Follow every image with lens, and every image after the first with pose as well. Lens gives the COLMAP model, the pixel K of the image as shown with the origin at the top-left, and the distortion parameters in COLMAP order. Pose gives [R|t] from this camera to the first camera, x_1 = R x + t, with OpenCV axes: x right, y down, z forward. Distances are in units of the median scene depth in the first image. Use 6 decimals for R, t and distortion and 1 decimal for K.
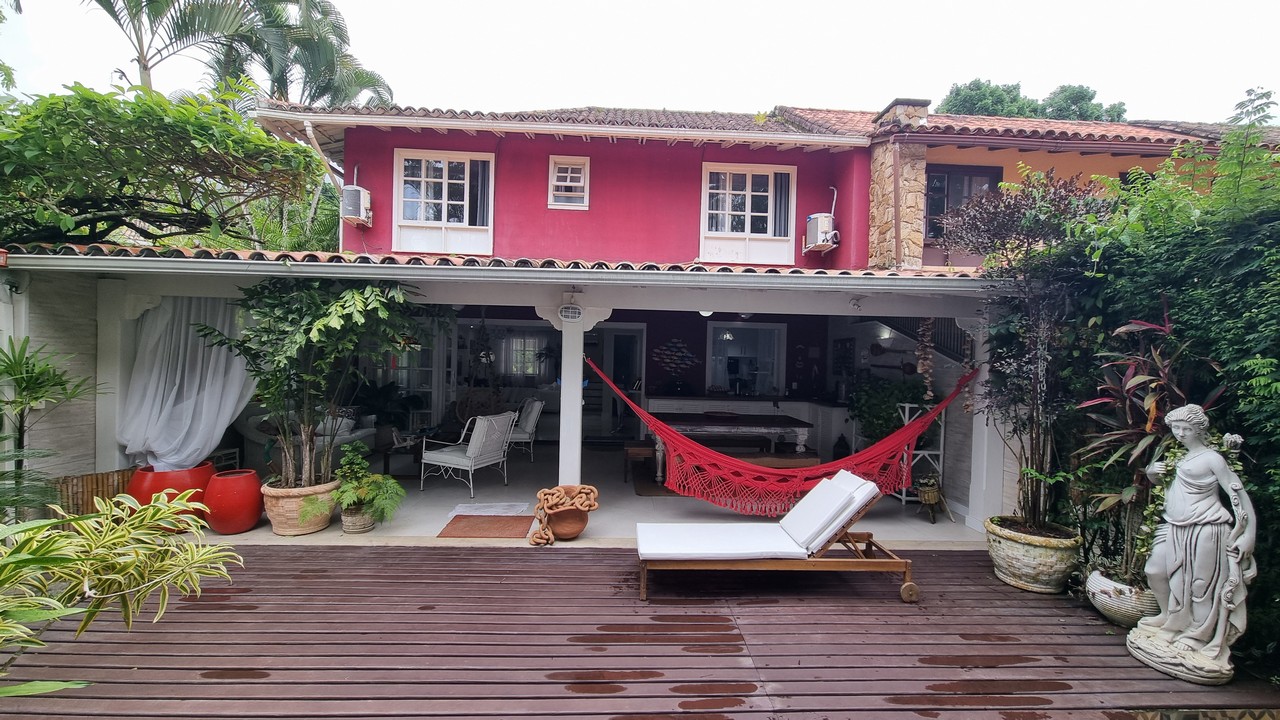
lens RADIAL K [[518.2, 0, 641.8], [0, 518.2, 361.4], [0, 0, 1]] dist [-0.000244, 0.000199]
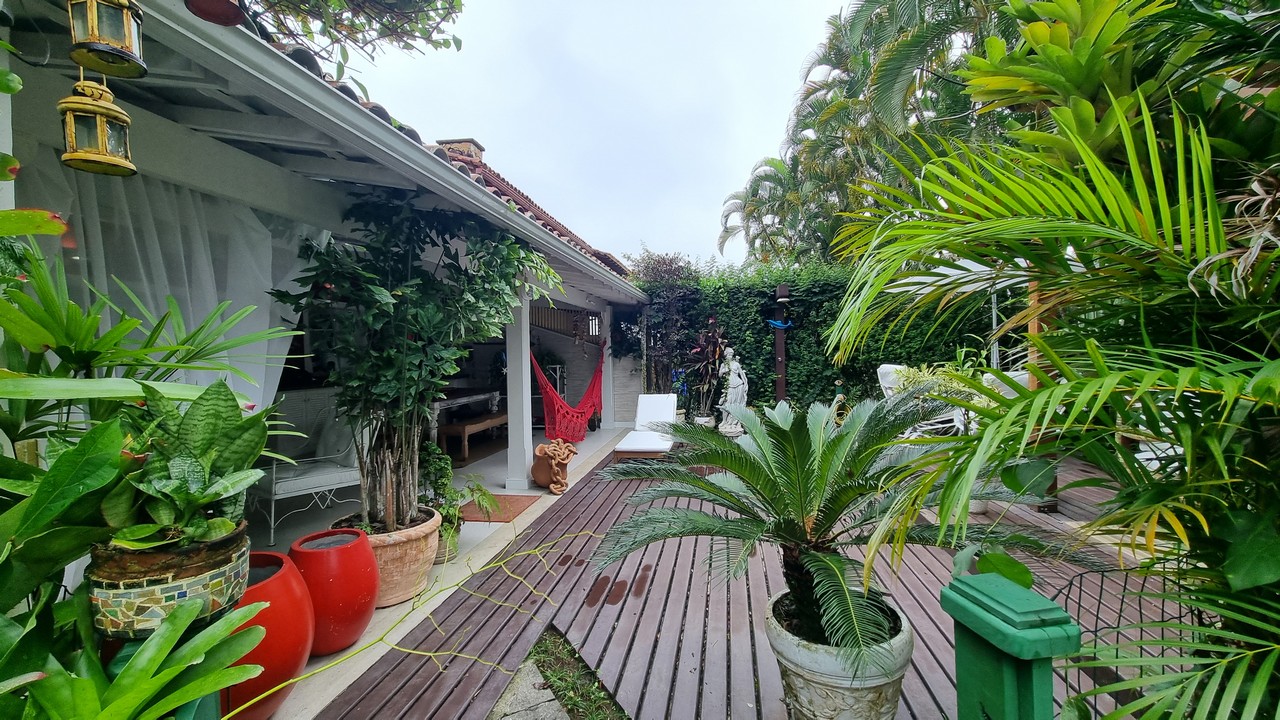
lens RADIAL K [[518.2, 0, 641.4], [0, 518.2, 354.9], [0, 0, 1]] dist [-0.000244, 0.000199]
pose [[0.200371, -0.037810, 0.978990, -1.980416], [0.022542, 0.999168, 0.033975, 0.011732], [-0.979461, 0.015261, 0.201056, 0.895944]]
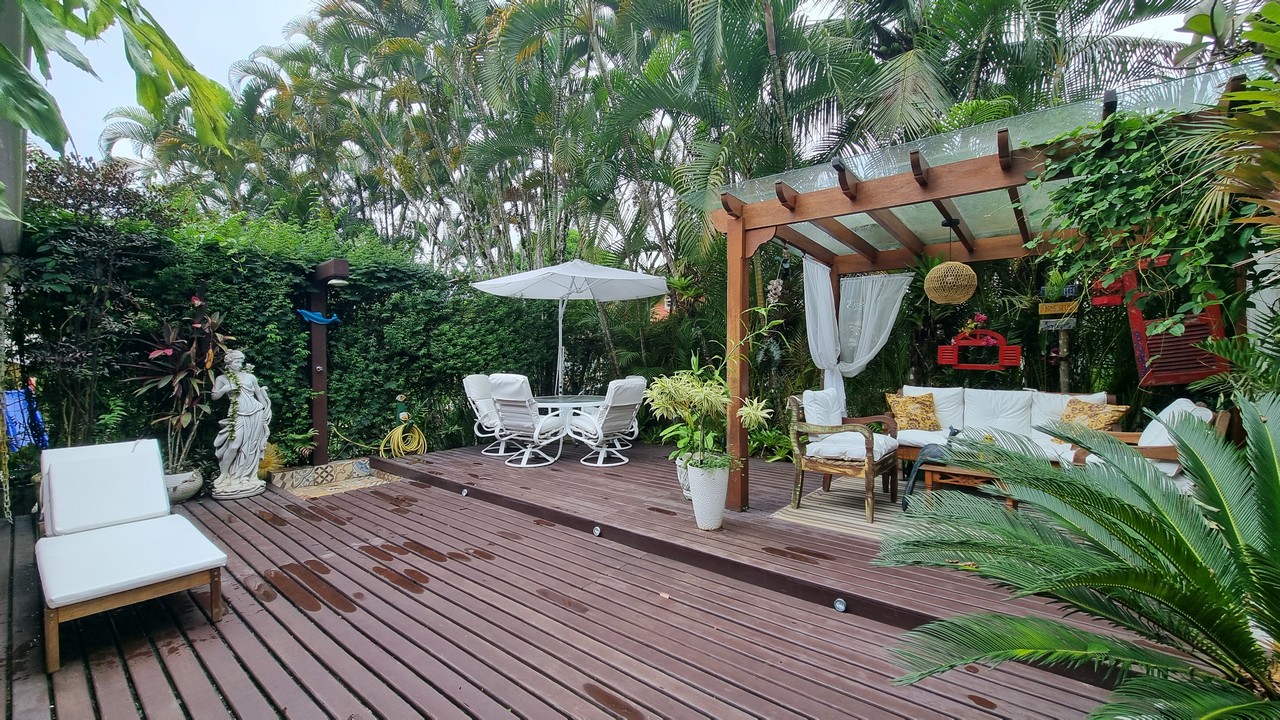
lens RADIAL K [[518.2, 0, 647.9], [0, 518.2, 363.8], [0, 0, 1]] dist [-0.000244, 0.000199]
pose [[-0.749680, -0.038733, 0.660666, -1.204915], [-0.020596, 0.999168, 0.035207, 0.039798], [-0.661480, 0.012787, -0.749854, 1.402851]]
